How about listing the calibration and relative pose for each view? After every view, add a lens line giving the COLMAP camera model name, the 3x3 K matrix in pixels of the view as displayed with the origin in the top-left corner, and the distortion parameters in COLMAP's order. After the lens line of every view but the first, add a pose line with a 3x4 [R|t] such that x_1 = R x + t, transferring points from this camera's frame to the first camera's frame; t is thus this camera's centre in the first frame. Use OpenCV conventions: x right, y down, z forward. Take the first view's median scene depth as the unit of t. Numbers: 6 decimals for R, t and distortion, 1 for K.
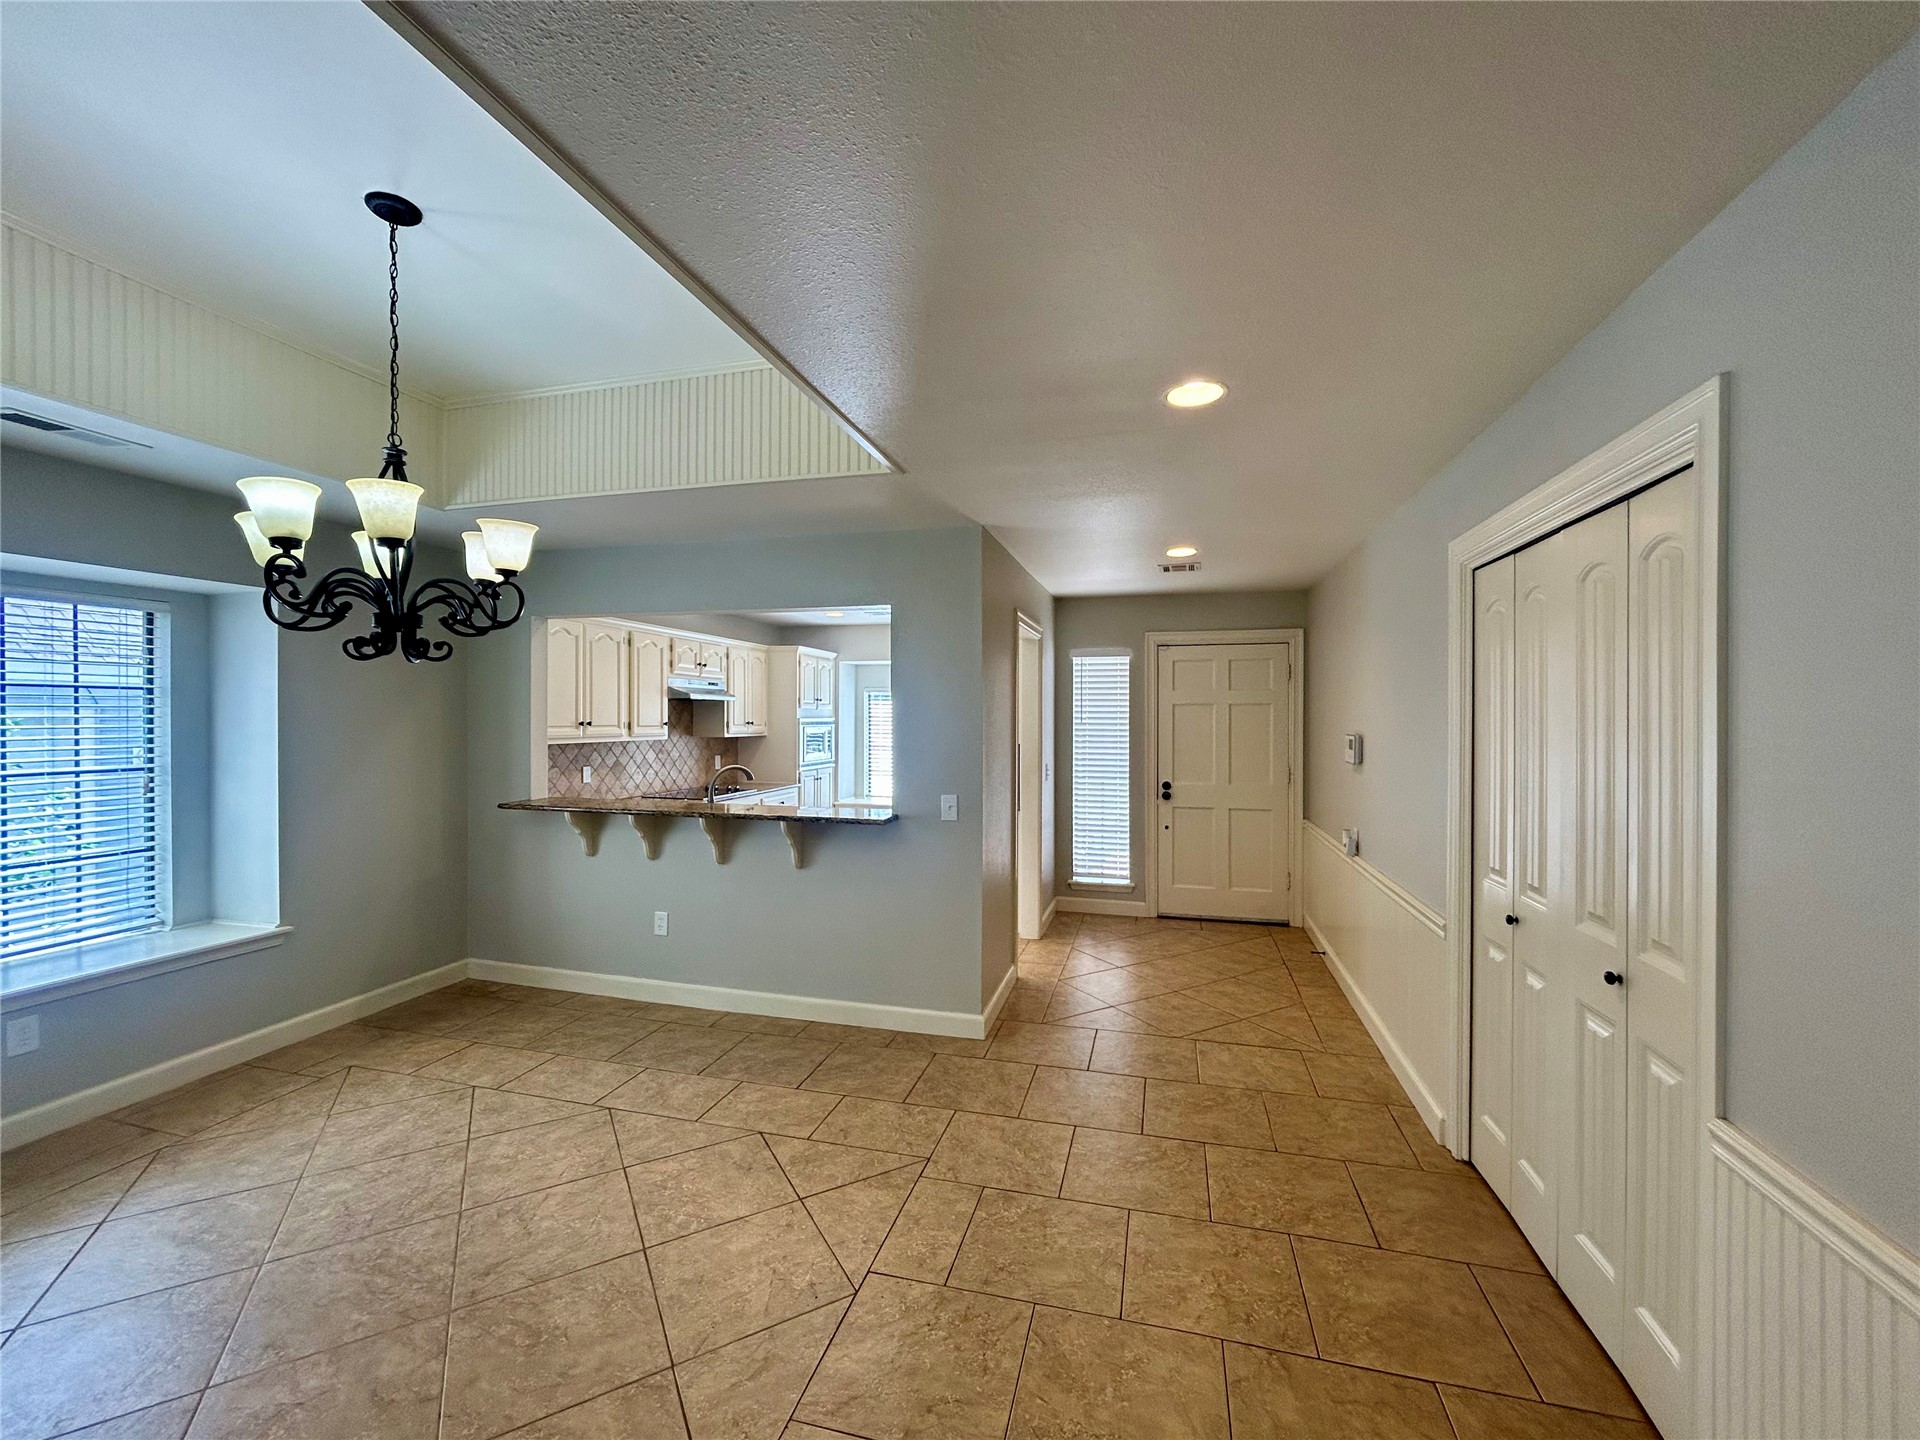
lens RADIAL K [[781.1, 0, 967.1], [0, 781.1, 721.3], [0, 0, 1]] dist [-0.007407, 0.002541]
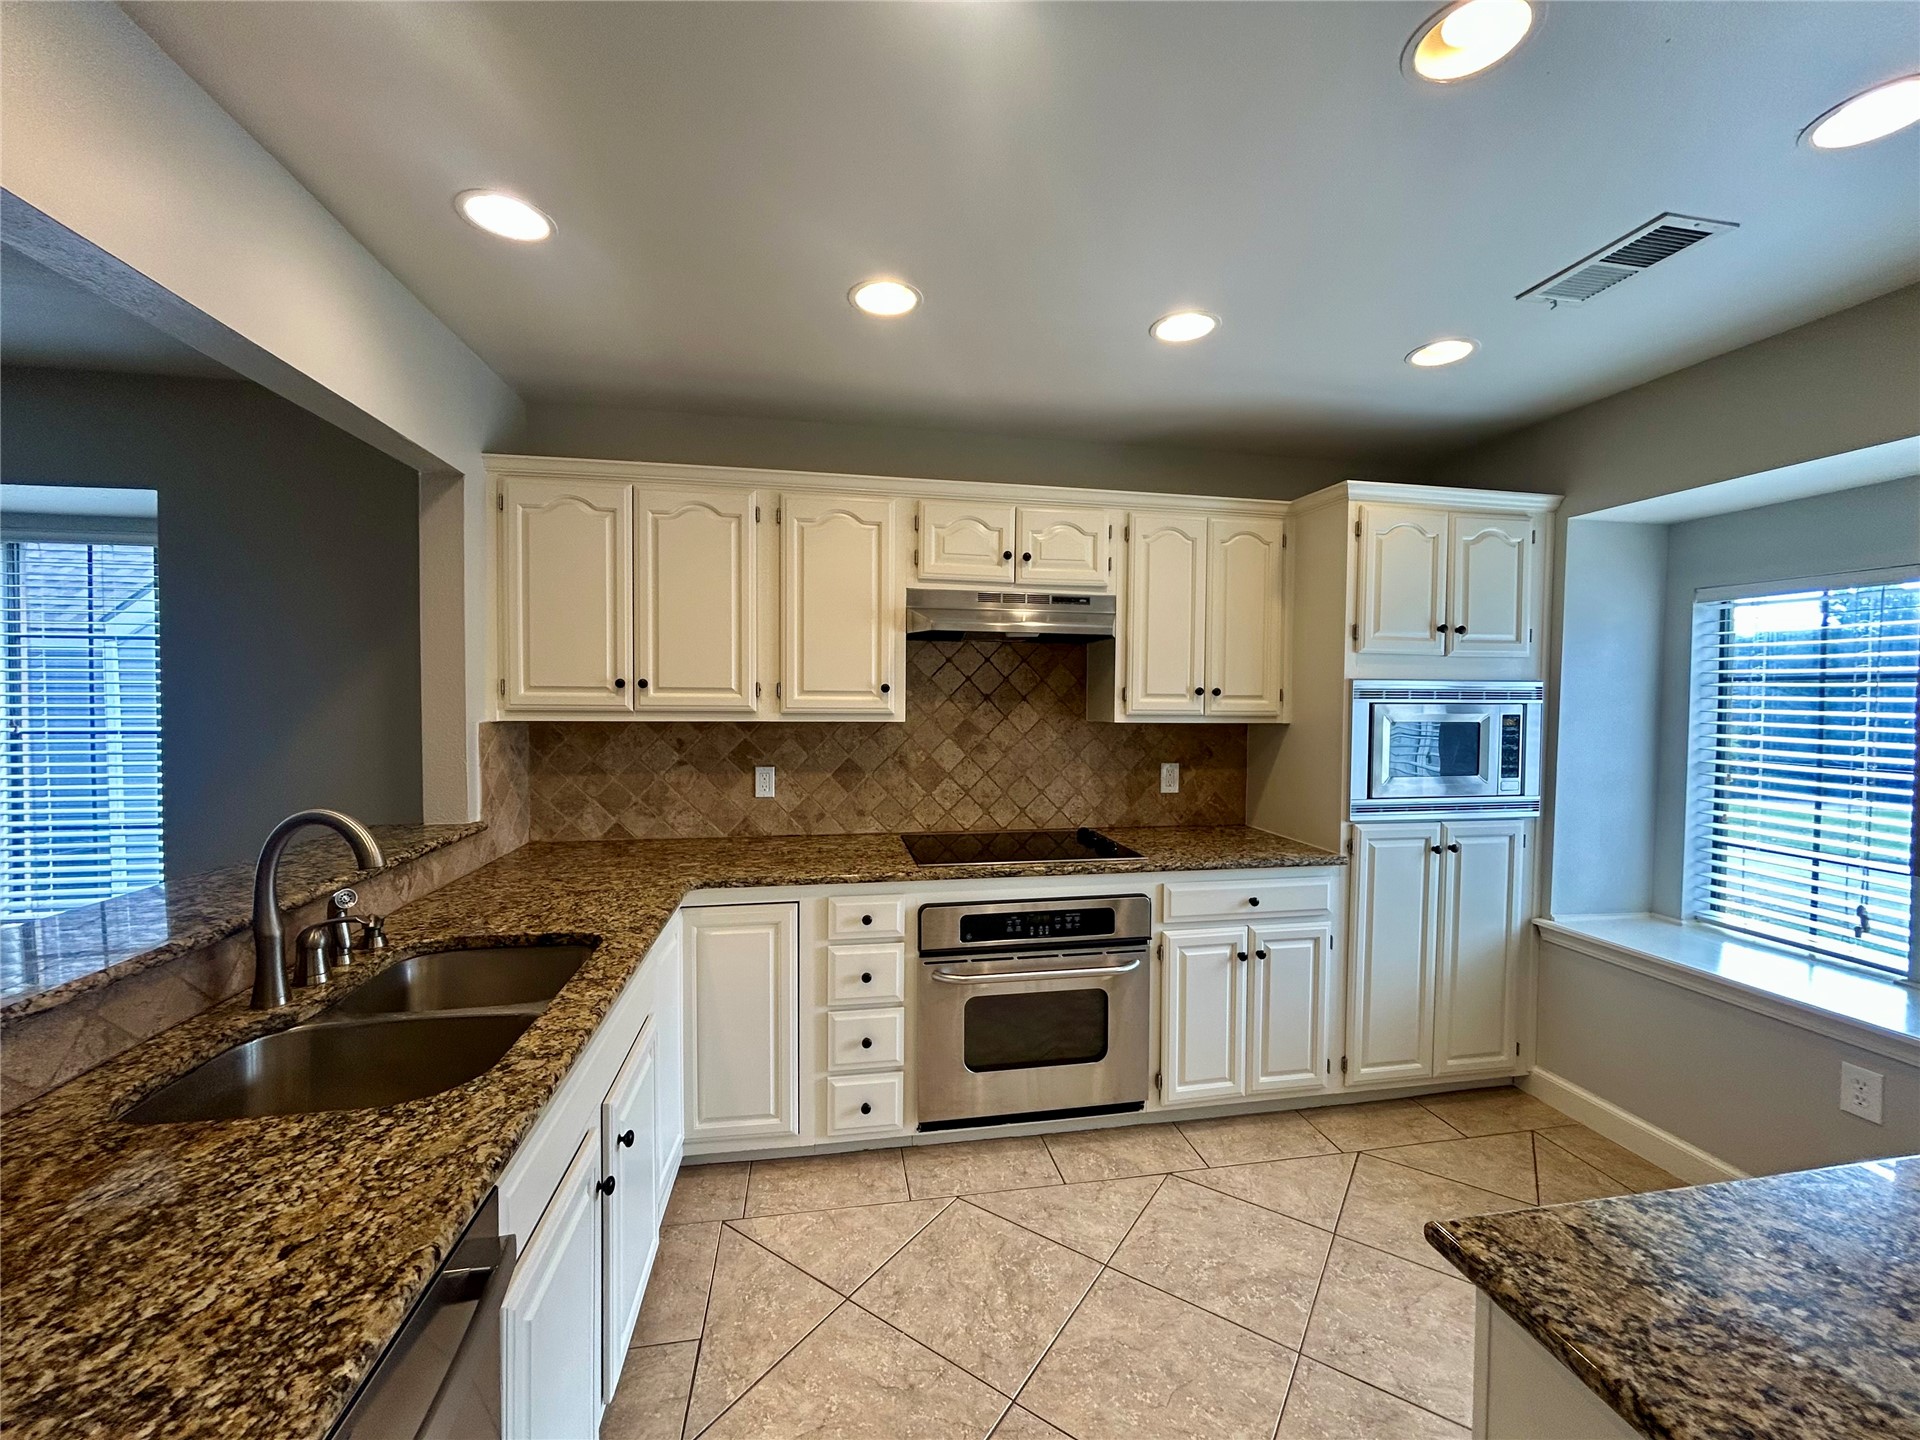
lens RADIAL K [[781.1, 0, 972.4], [0, 781.1, 714.4], [0, 0, 1]] dist [-0.007407, 0.002541]
pose [[0.426341, 0.018341, -0.904377, 0.084241], [-0.009928, 0.999829, 0.015597, 0.017551], [0.904508, 0.002329, 0.426450, 1.321921]]
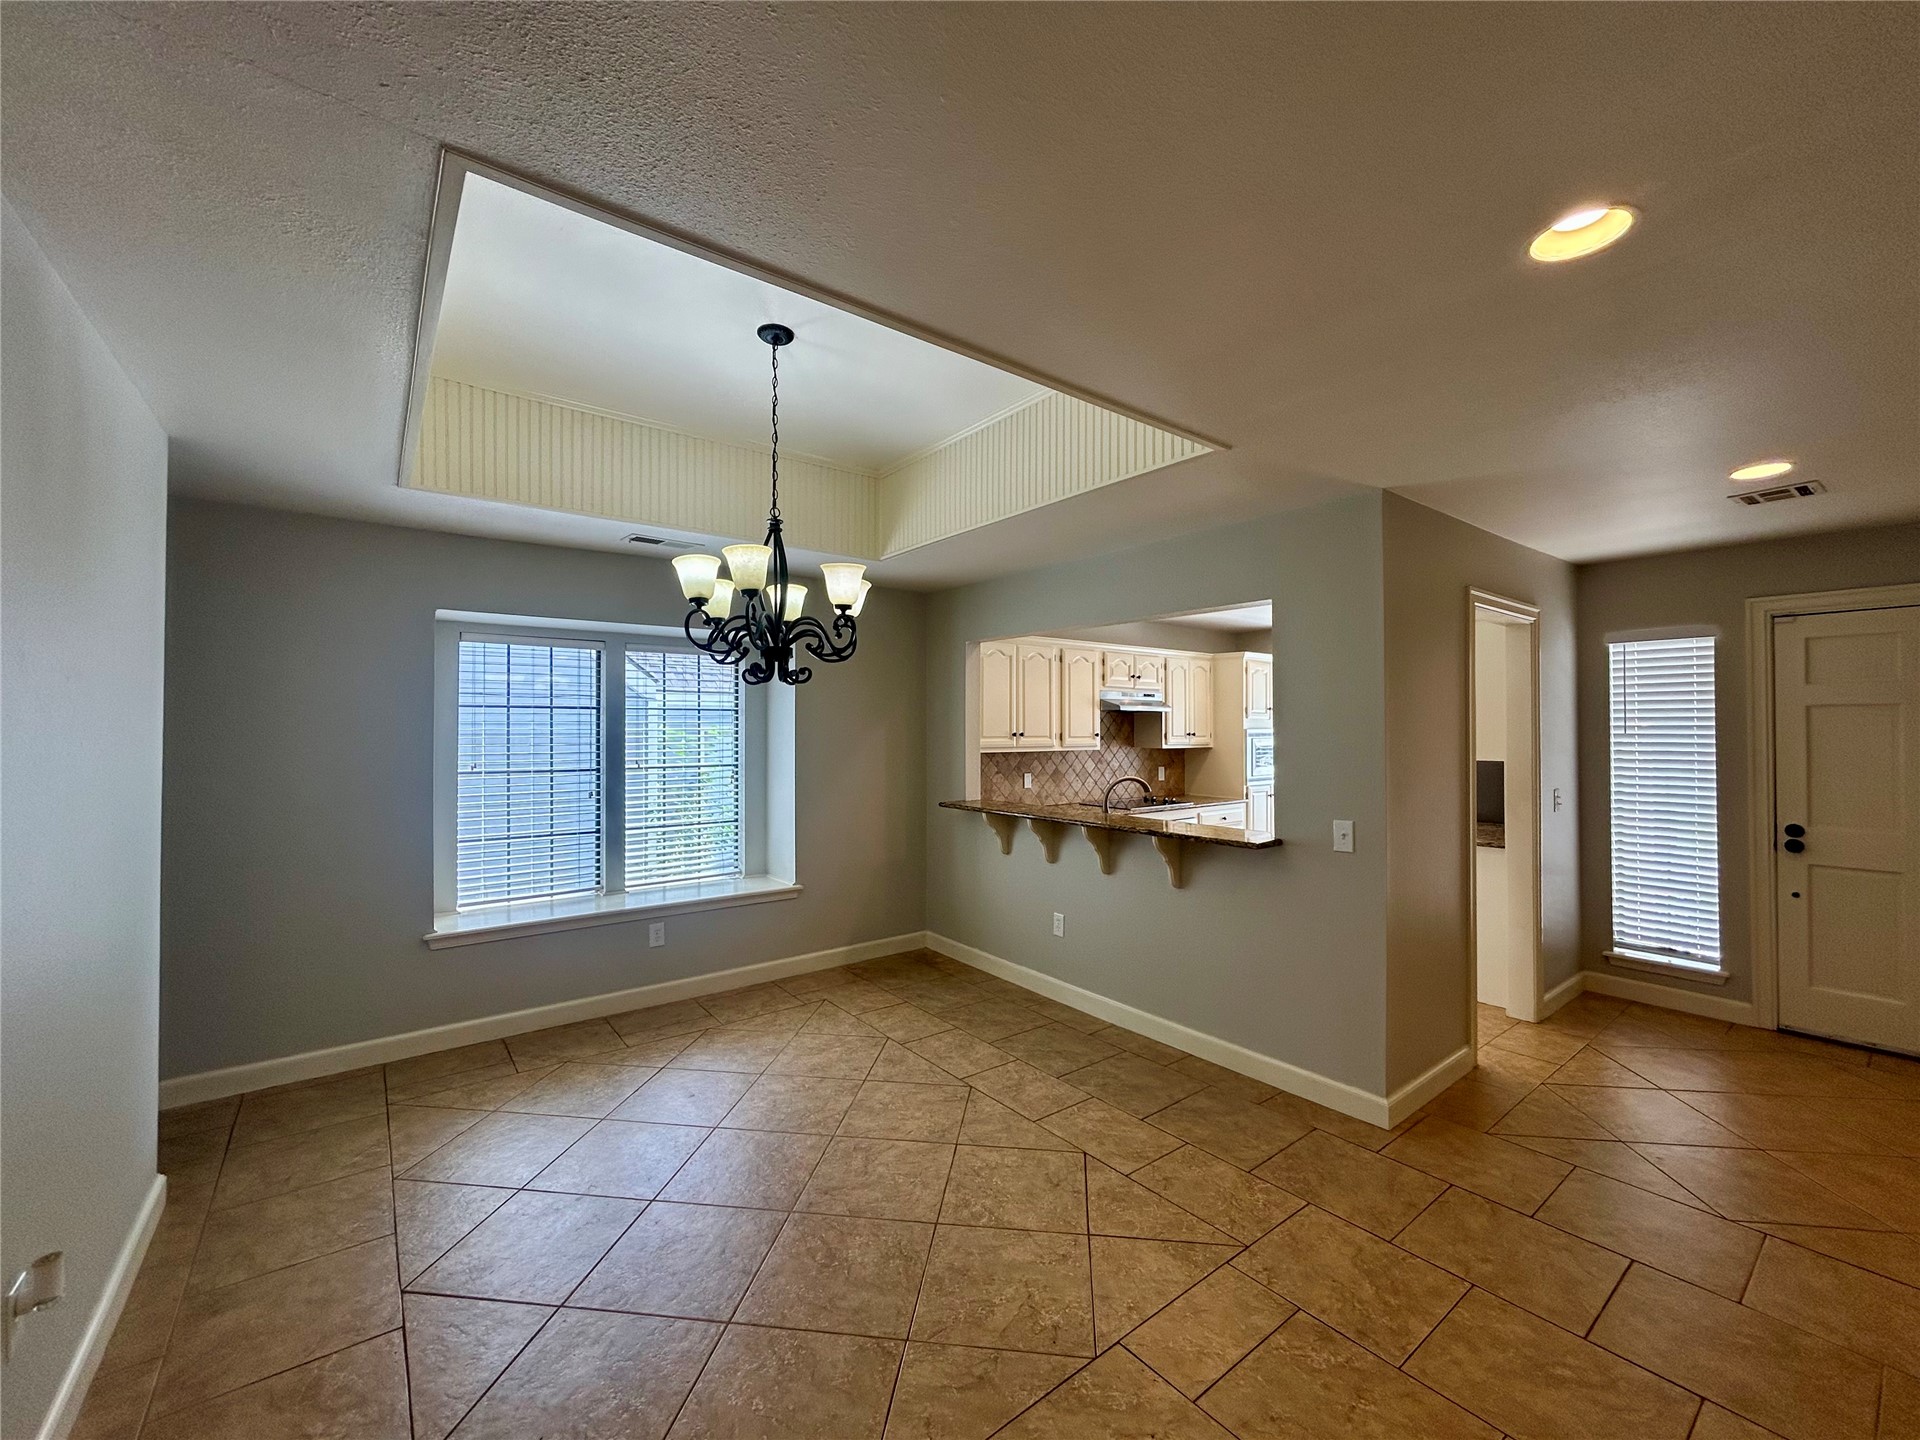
lens RADIAL K [[781.1, 0, 959.7], [0, 781.1, 721.2], [0, 0, 1]] dist [-0.007407, 0.002541]
pose [[0.791301, -0.009905, -0.611347, 0.164861], [0.000391, 0.999877, -0.015695, 0.001974], [0.611427, 0.012180, 0.791207, 0.097160]]
